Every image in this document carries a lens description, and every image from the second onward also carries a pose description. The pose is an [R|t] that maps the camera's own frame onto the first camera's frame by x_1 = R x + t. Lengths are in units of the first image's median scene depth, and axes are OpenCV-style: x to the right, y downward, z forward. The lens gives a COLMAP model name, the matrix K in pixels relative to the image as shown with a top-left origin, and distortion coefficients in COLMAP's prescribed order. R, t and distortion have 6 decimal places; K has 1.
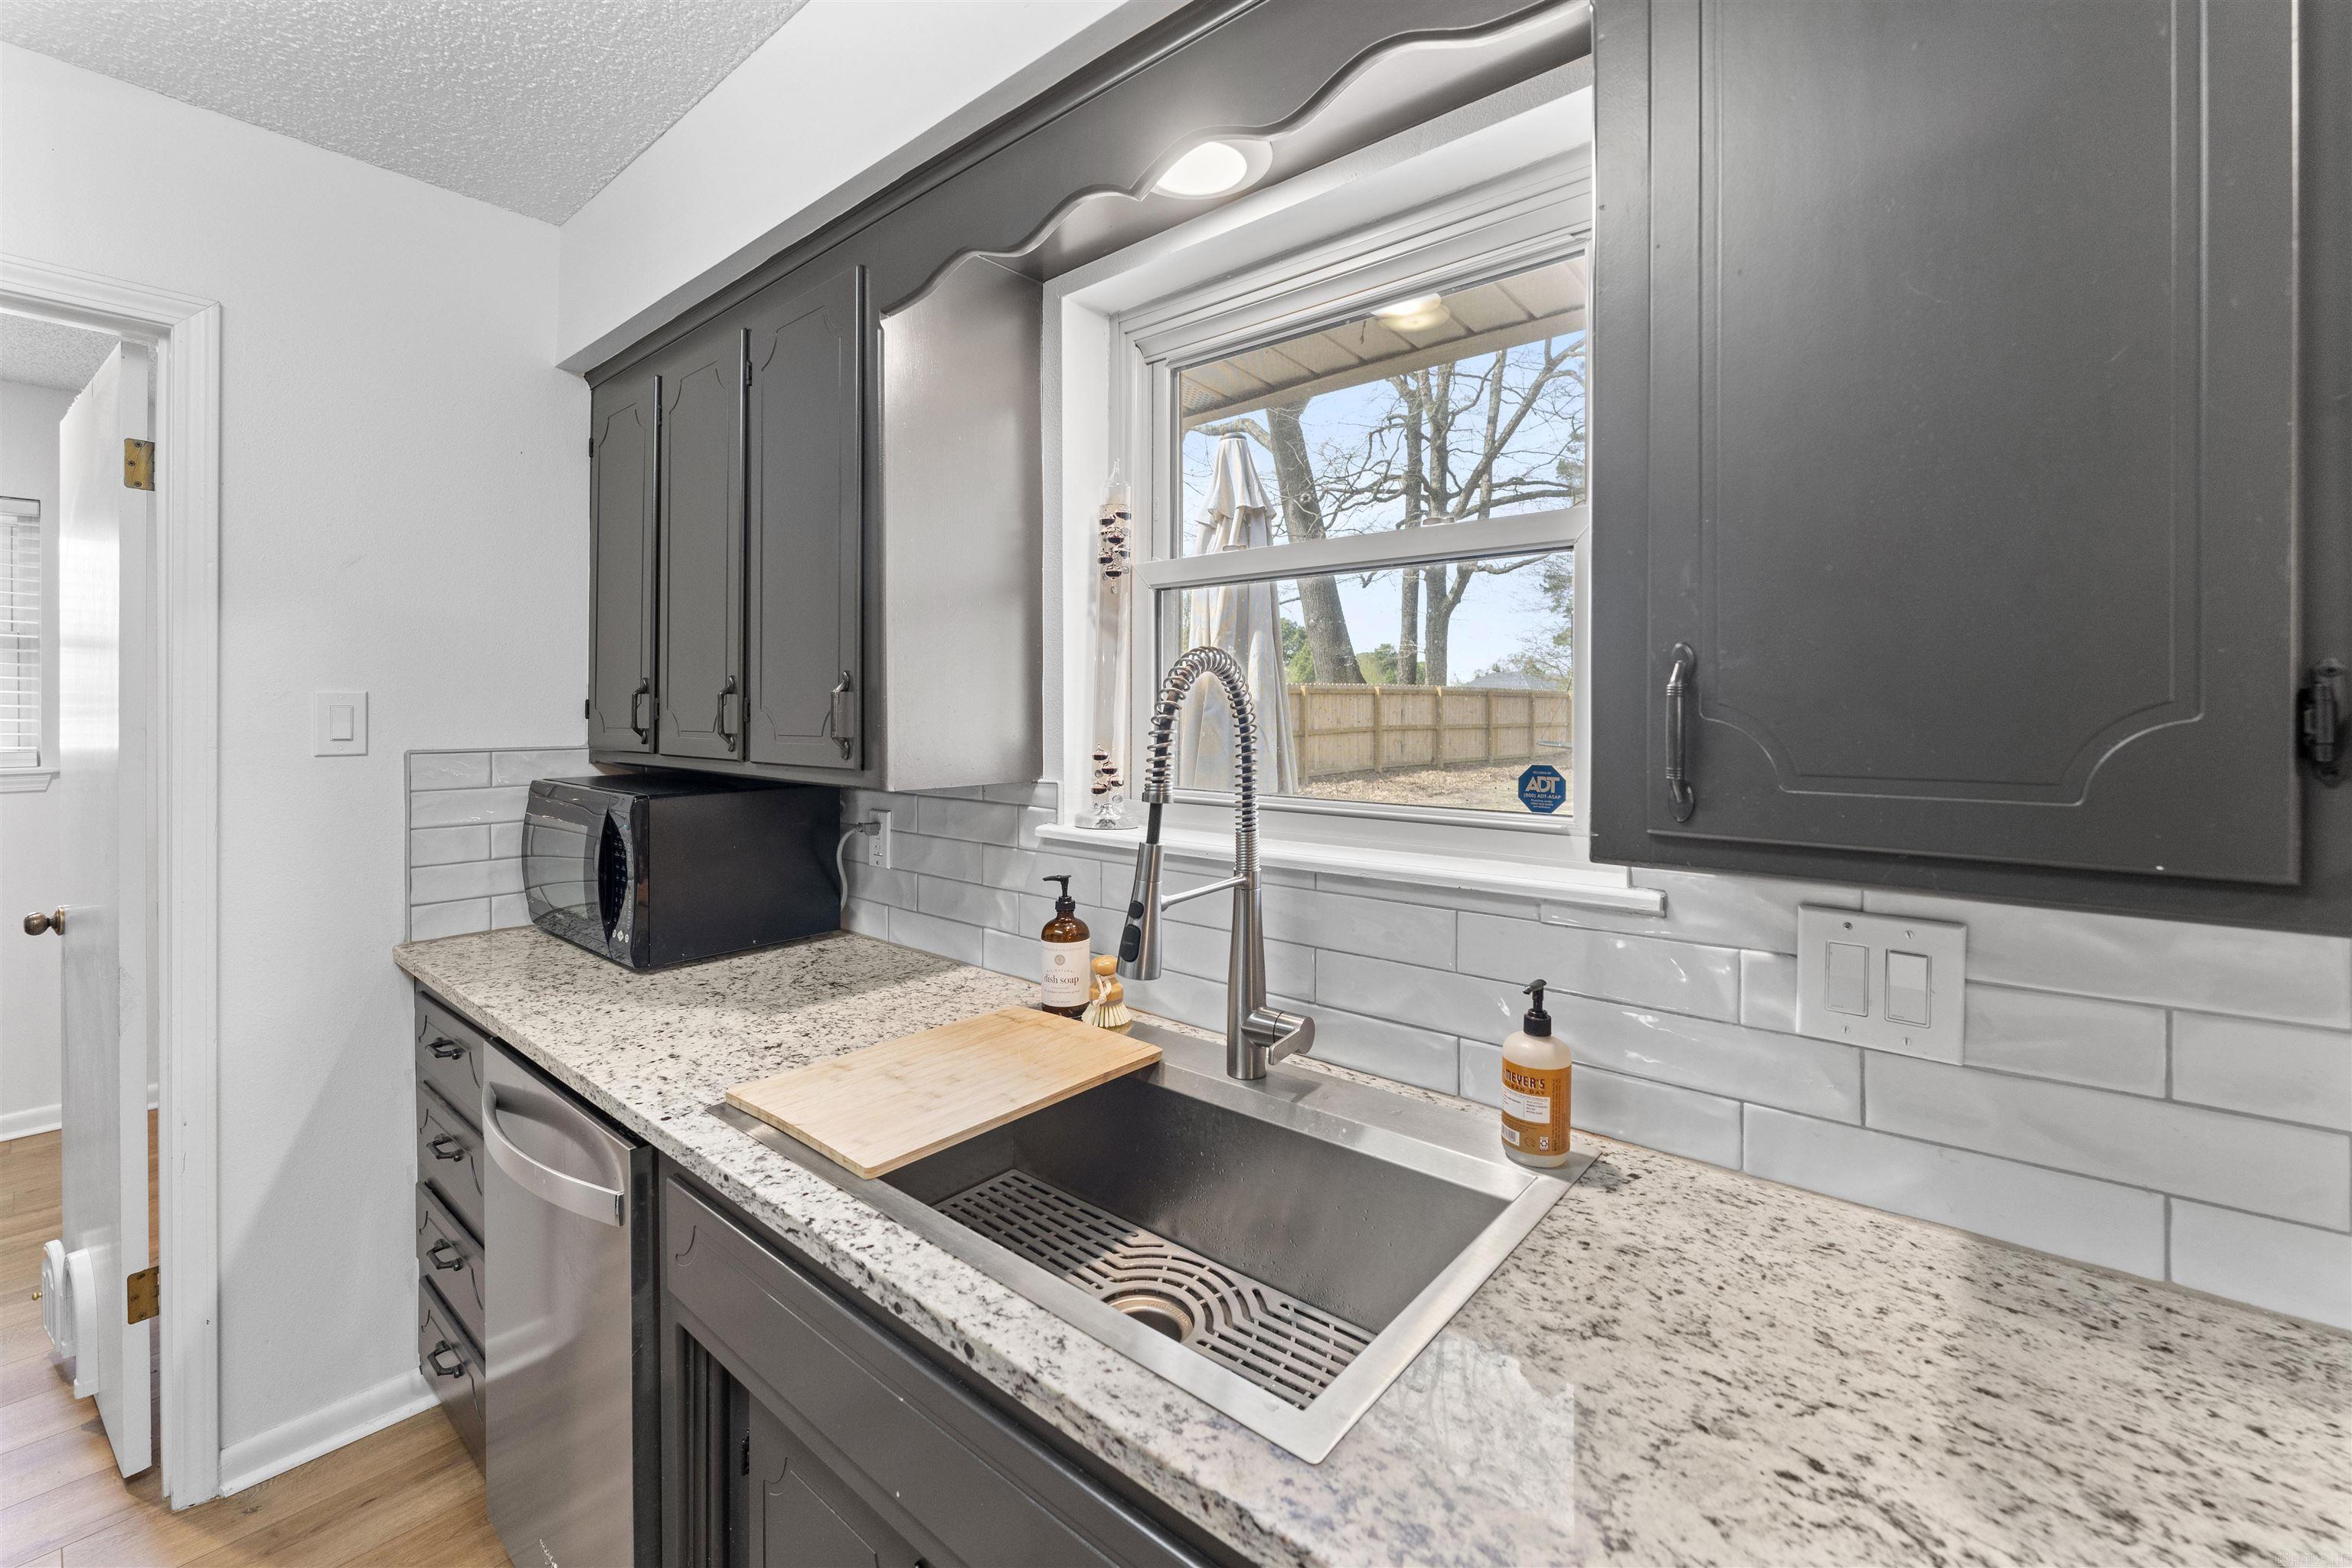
lens RADIAL K [[978.4, 0, 1180.0], [0, 978.4, 718.0], [0, 0, 1]] dist [-0.000495, 0.000161]
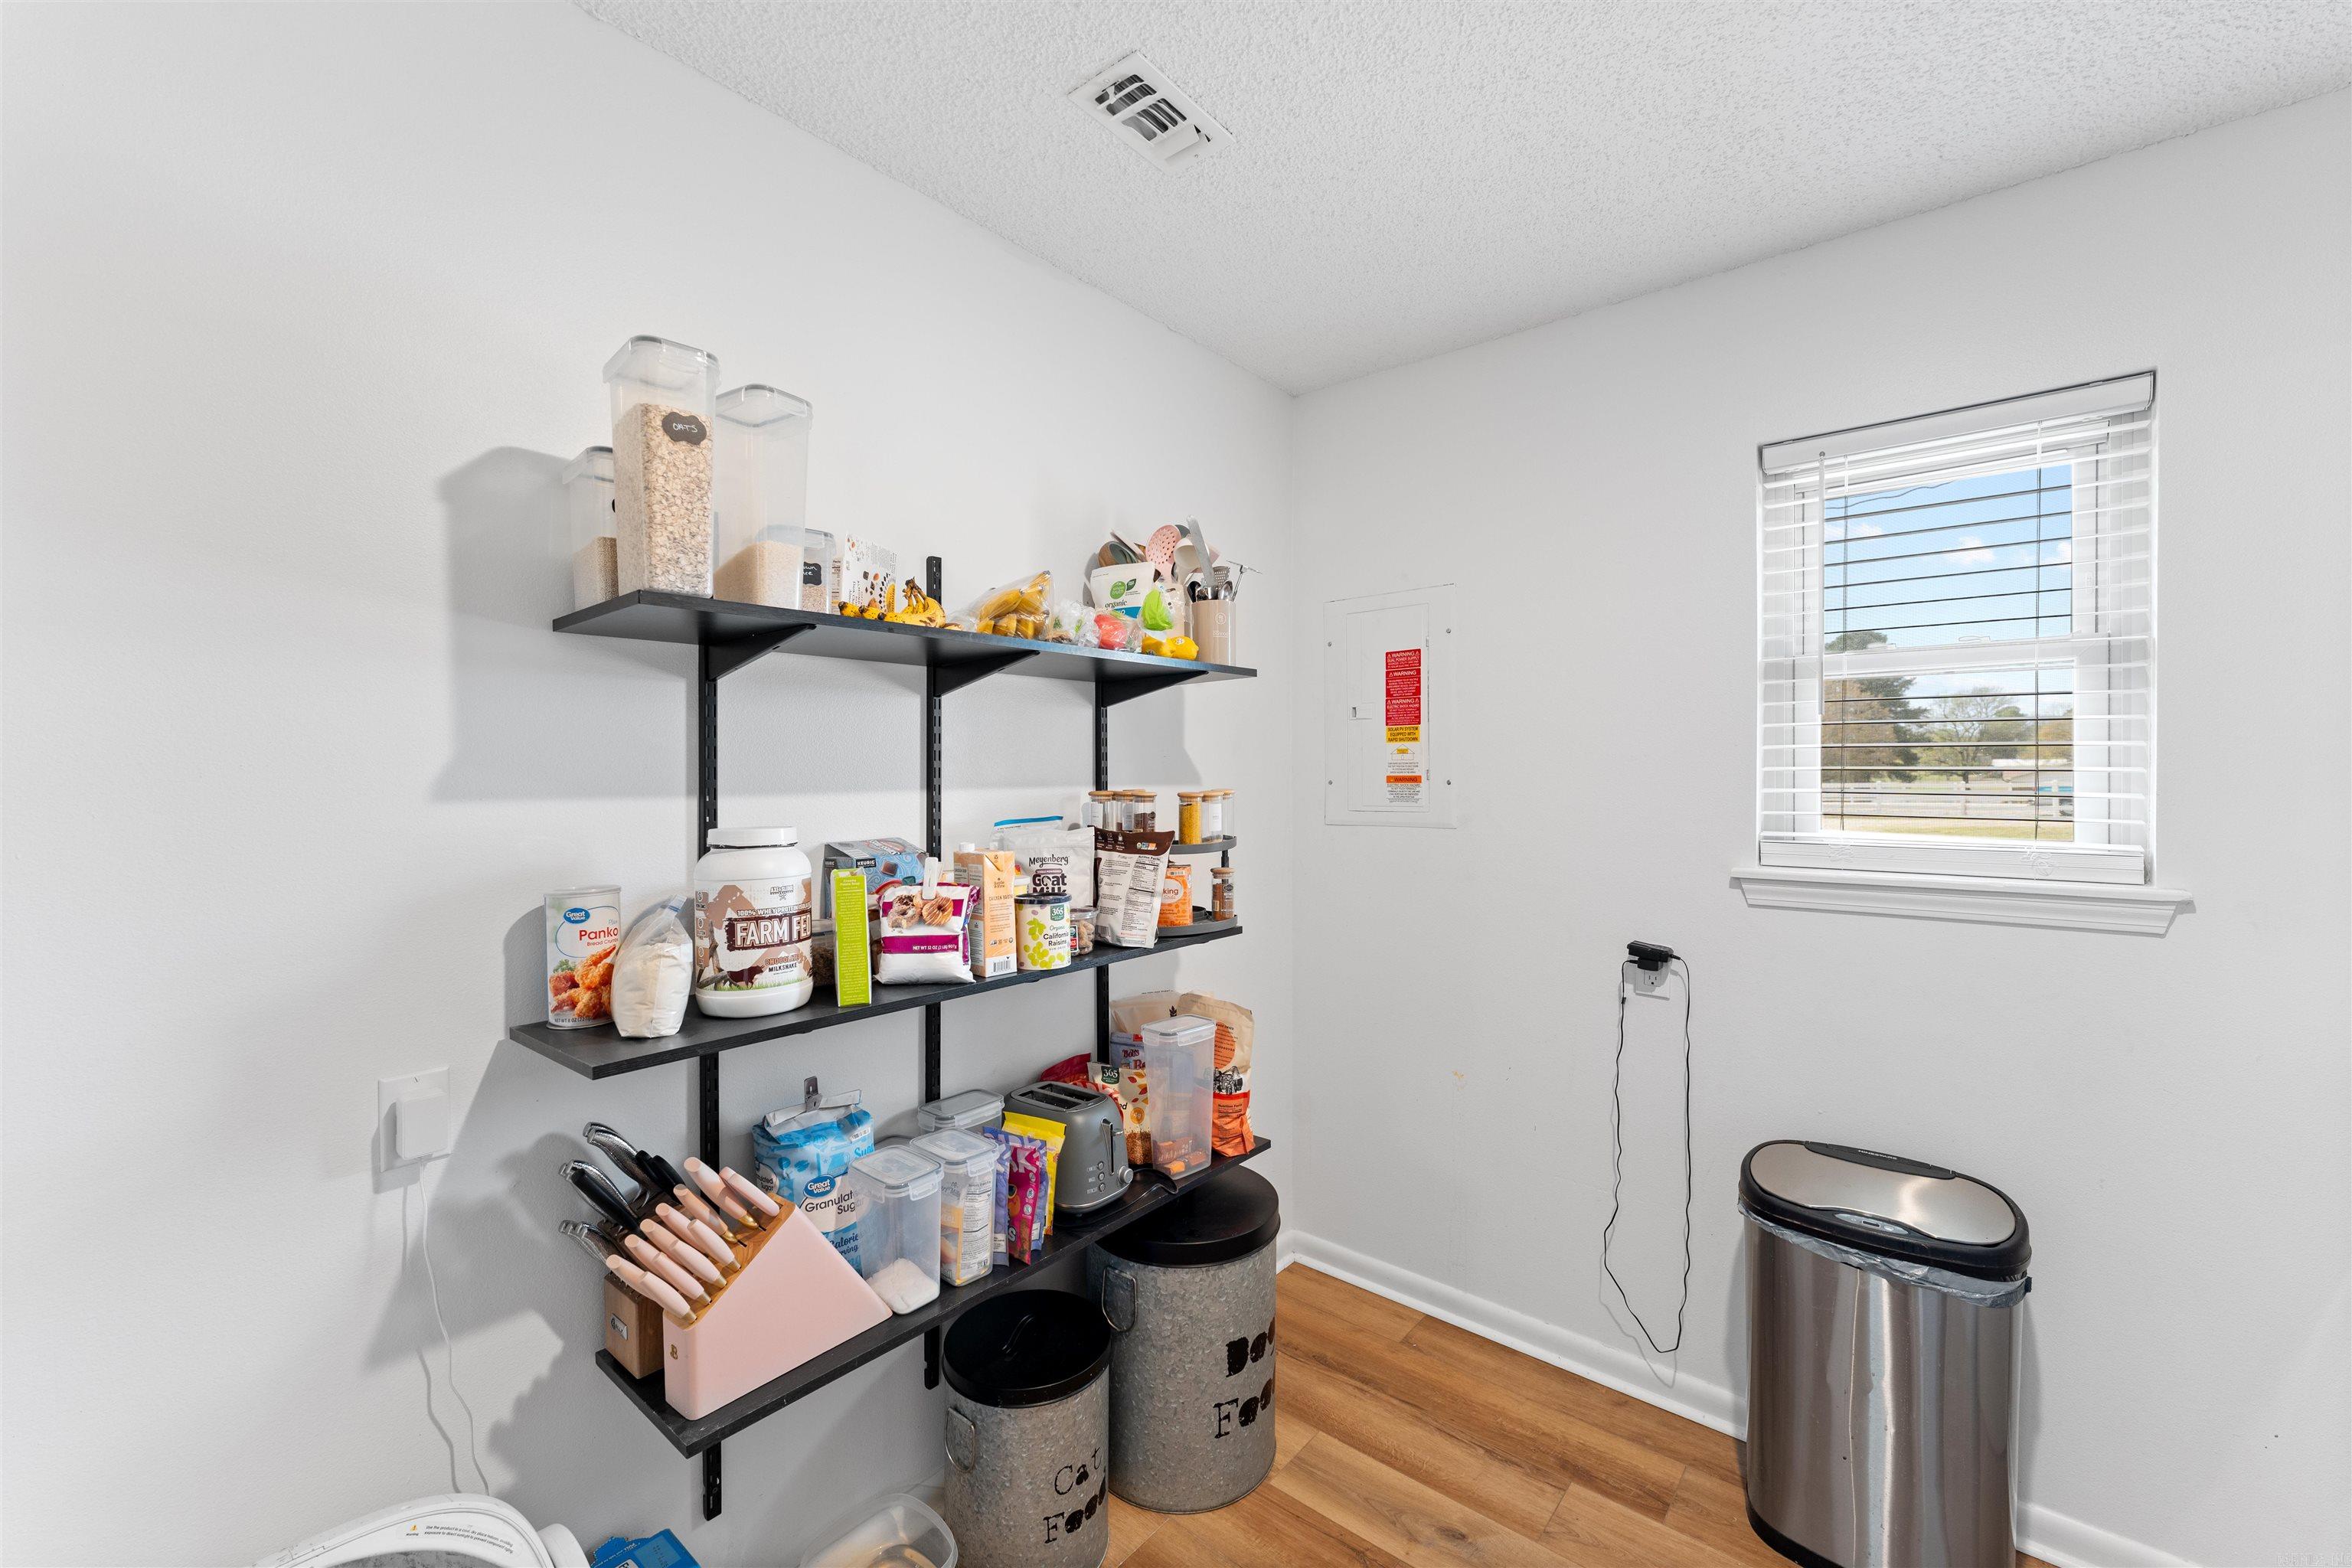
lens RADIAL K [[961.0, 0, 1183.6], [0, 961.0, 784.0], [0, 0, 1]] dist [-0.002678, -0.000290]
pose [[0.026009, 0.008150, -0.999628, -1.312822], [-0.003396, 0.999962, 0.008065, -0.011669], [0.999656, 0.003185, 0.026036, 0.927466]]
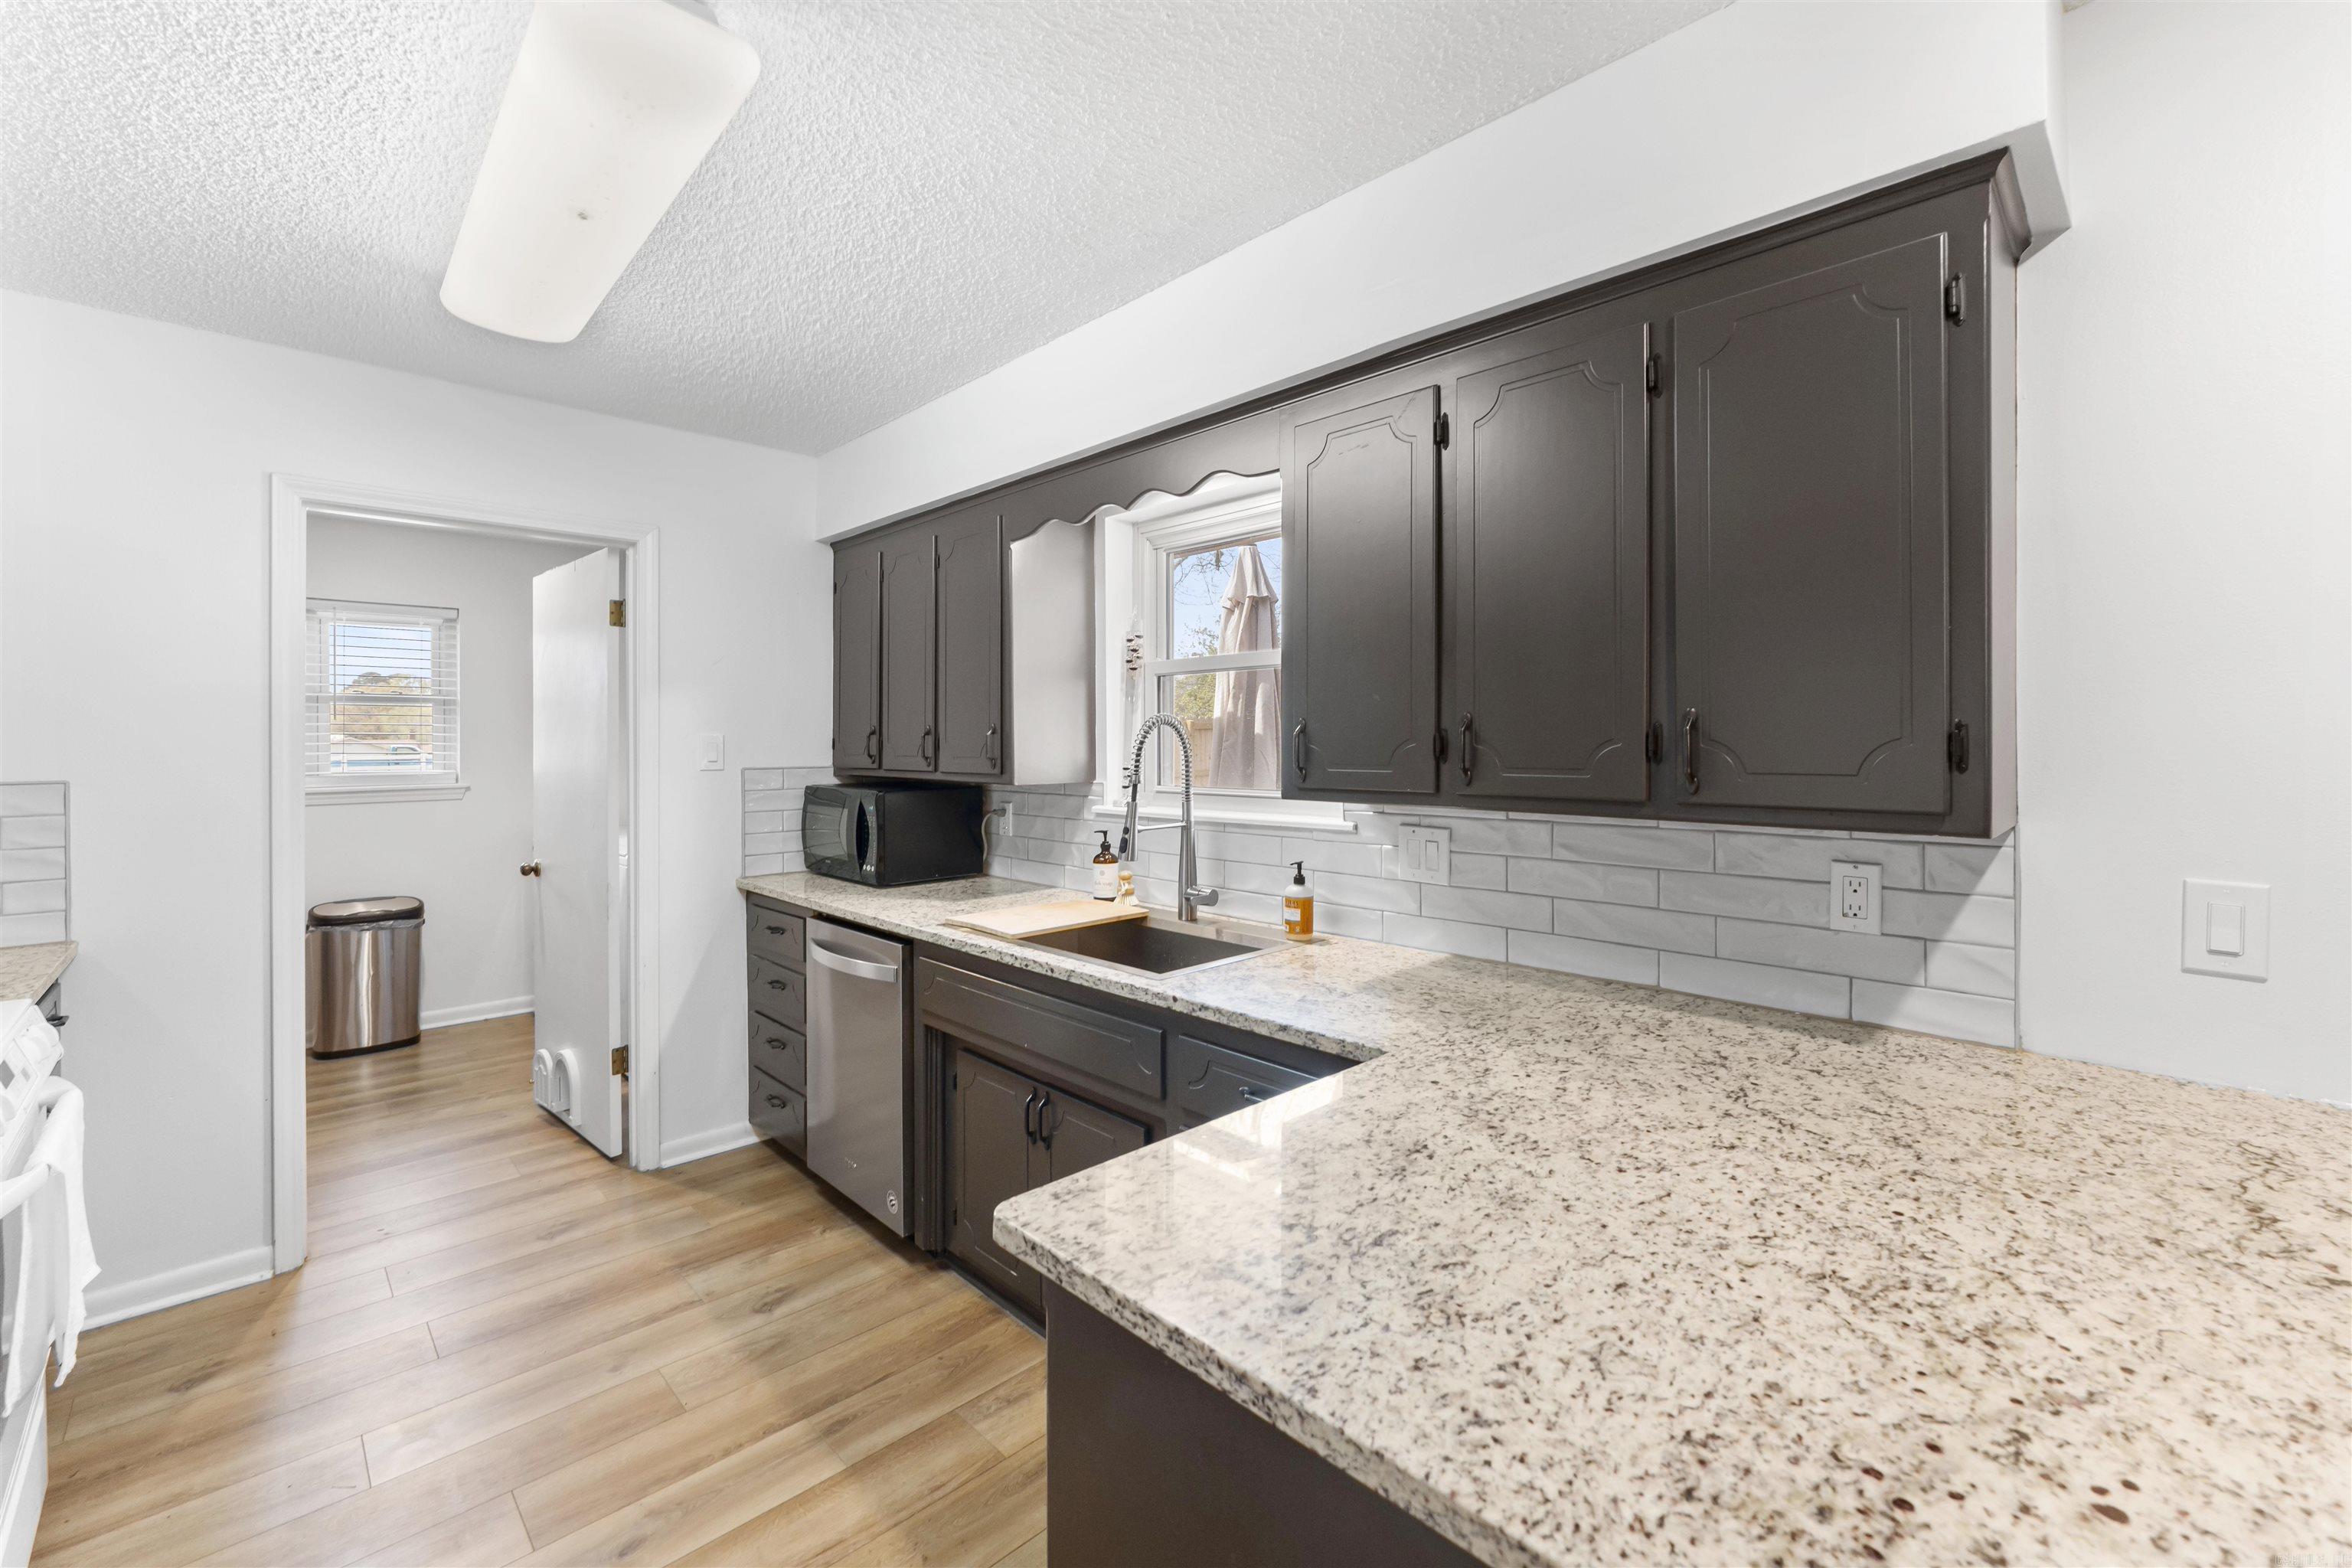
lens RADIAL K [[965.2, 0, 1183.9], [0, 965.2, 744.4], [0, 0, 1]] dist [-0.002080, -0.000161]
pose [[0.996089, -0.004664, -0.088234, 0.180825], [0.004178, 0.999975, -0.005701, 0.004896], [0.088258, 0.005310, 0.996083, -0.772421]]
